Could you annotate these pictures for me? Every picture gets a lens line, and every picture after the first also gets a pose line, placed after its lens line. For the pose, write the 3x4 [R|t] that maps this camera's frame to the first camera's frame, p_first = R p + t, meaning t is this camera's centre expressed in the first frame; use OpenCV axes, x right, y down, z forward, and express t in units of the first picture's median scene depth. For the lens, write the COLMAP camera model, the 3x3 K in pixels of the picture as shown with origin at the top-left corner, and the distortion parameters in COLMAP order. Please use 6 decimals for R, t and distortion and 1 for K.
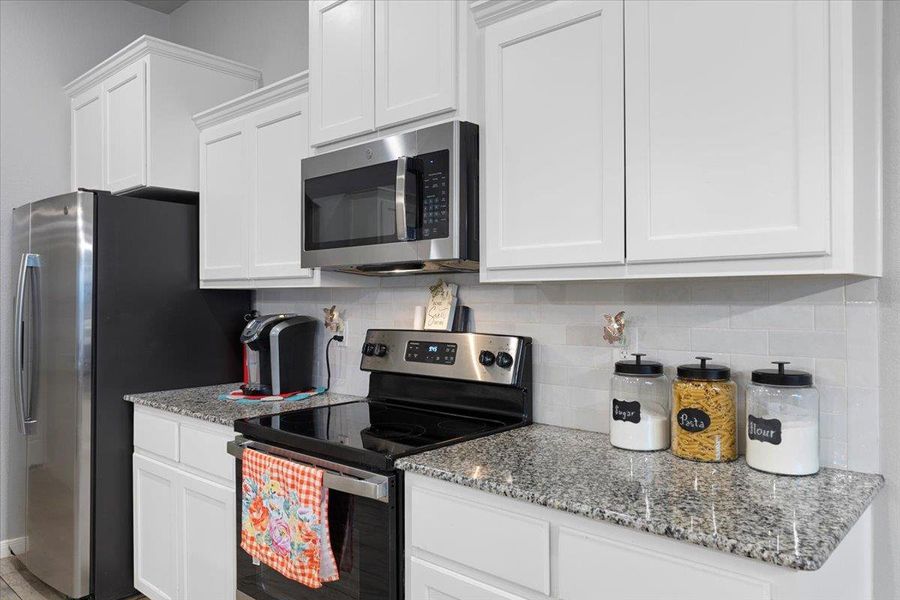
lens RADIAL K [[641.8, 0, 454.4], [0, 641.8, 297.1], [0, 0, 1]] dist [0.007494, -0.005658]
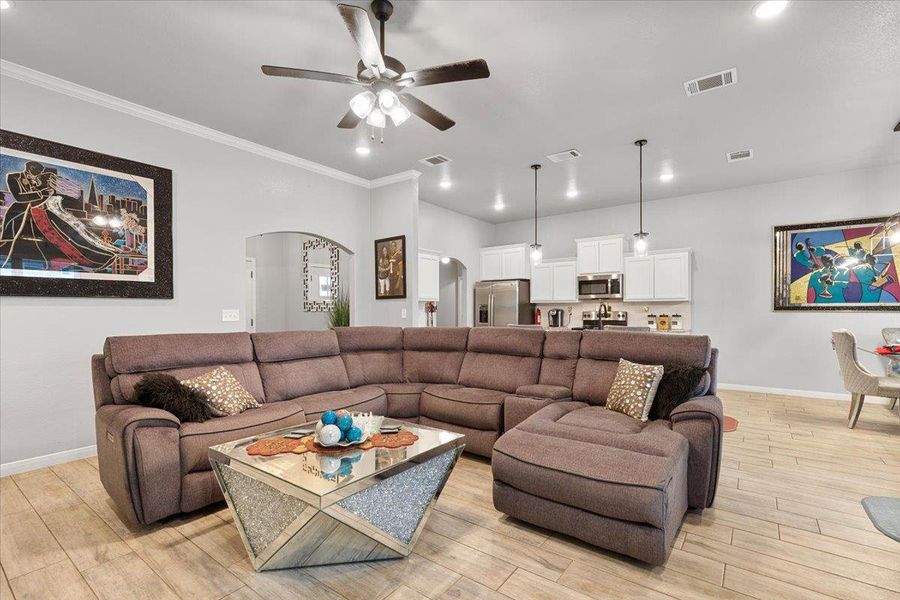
lens RADIAL K [[408.9, 0, 452.0], [0, 408.9, 311.4], [0, 0, 1]] dist [0.008119, -0.000728]
pose [[0.996002, 0.001531, 0.089314, -1.789842], [-0.001836, 0.999993, 0.003327, 0.054917], [-0.089308, -0.003478, 0.995998, -2.476845]]
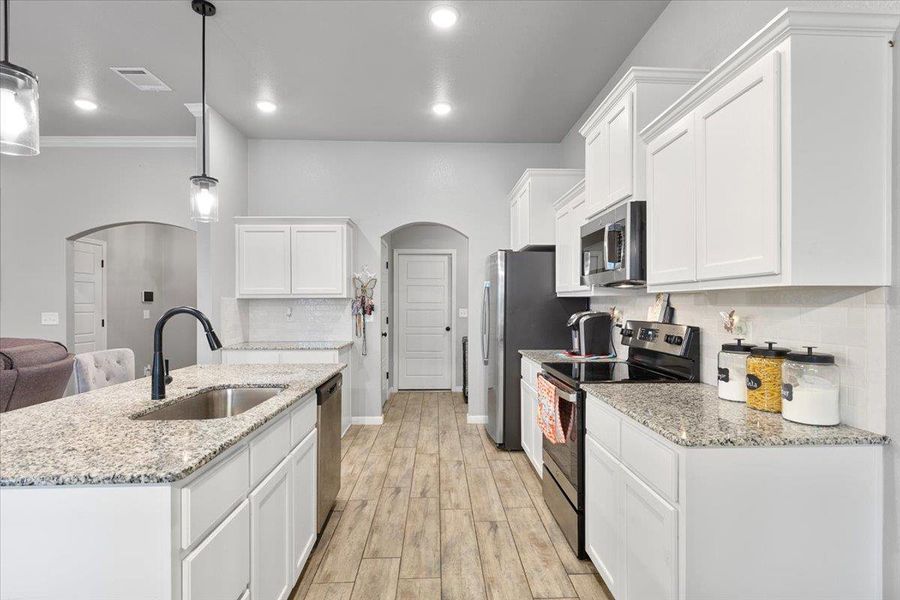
lens RADIAL K [[463.0, 0, 447.8], [0, 463.0, 303.1], [0, 0, 1]] dist [0.004444, 0.000746]
pose [[0.688944, 0.000722, -0.724814, 0.564070], [0.003345, 0.999986, 0.004175, -0.002216], [0.724807, -0.005301, 0.688932, -0.235255]]
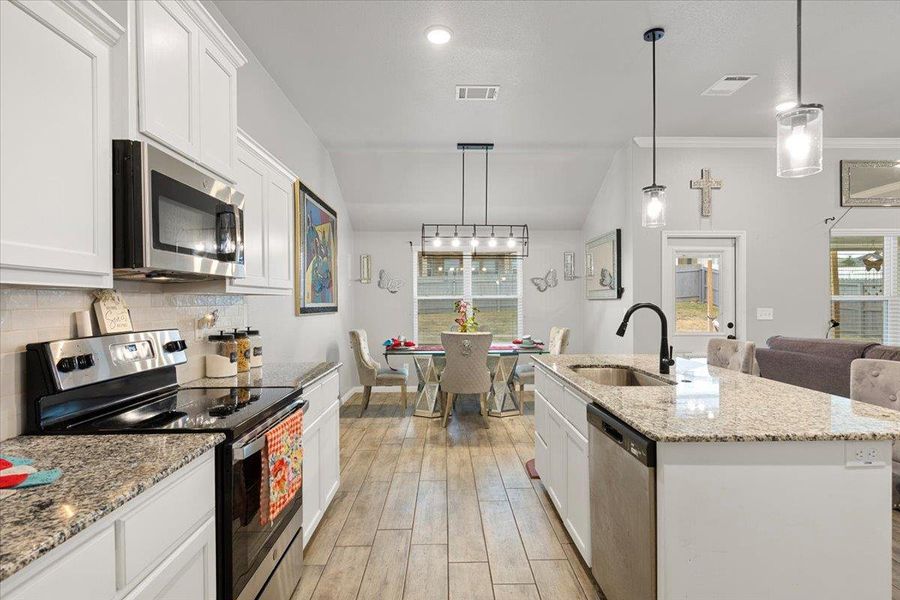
lens RADIAL K [[463.0, 0, 450.7], [0, 463.0, 304.7], [0, 0, 1]] dist [0.004444, 0.000746]
pose [[-0.682705, 0.001385, 0.730693, -1.176177], [0.005651, 0.999978, 0.003384, 0.006481], [-0.730672, 0.006439, -0.682698, 1.363615]]
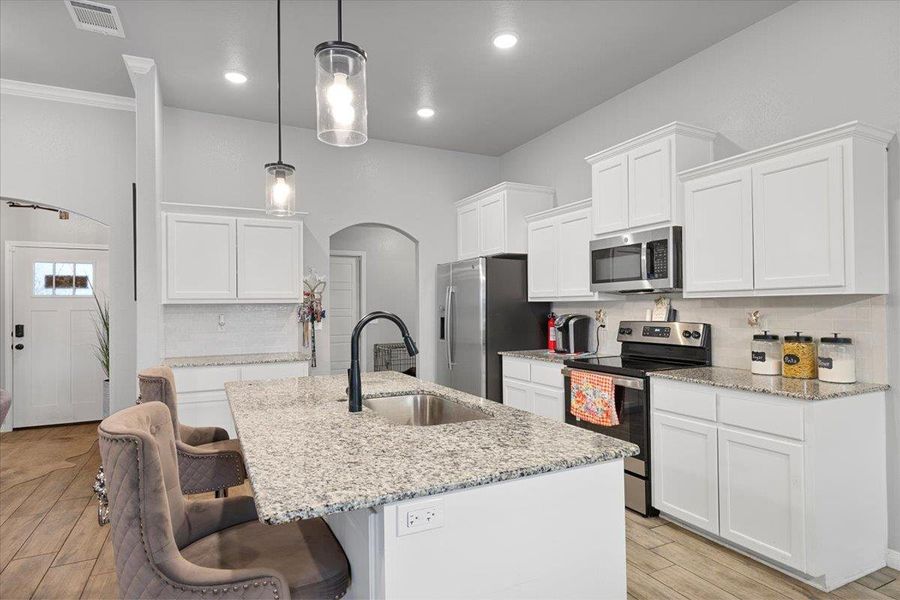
lens RADIAL K [[501.9, 0, 449.7], [0, 501.9, 304.3], [0, 0, 1]] dist [0.006473, 0.000529]
pose [[0.928095, -0.008562, -0.372245, -0.060471], [0.007803, 0.999963, -0.003544, -0.001506], [0.372262, 0.000384, 0.928128, -0.879132]]
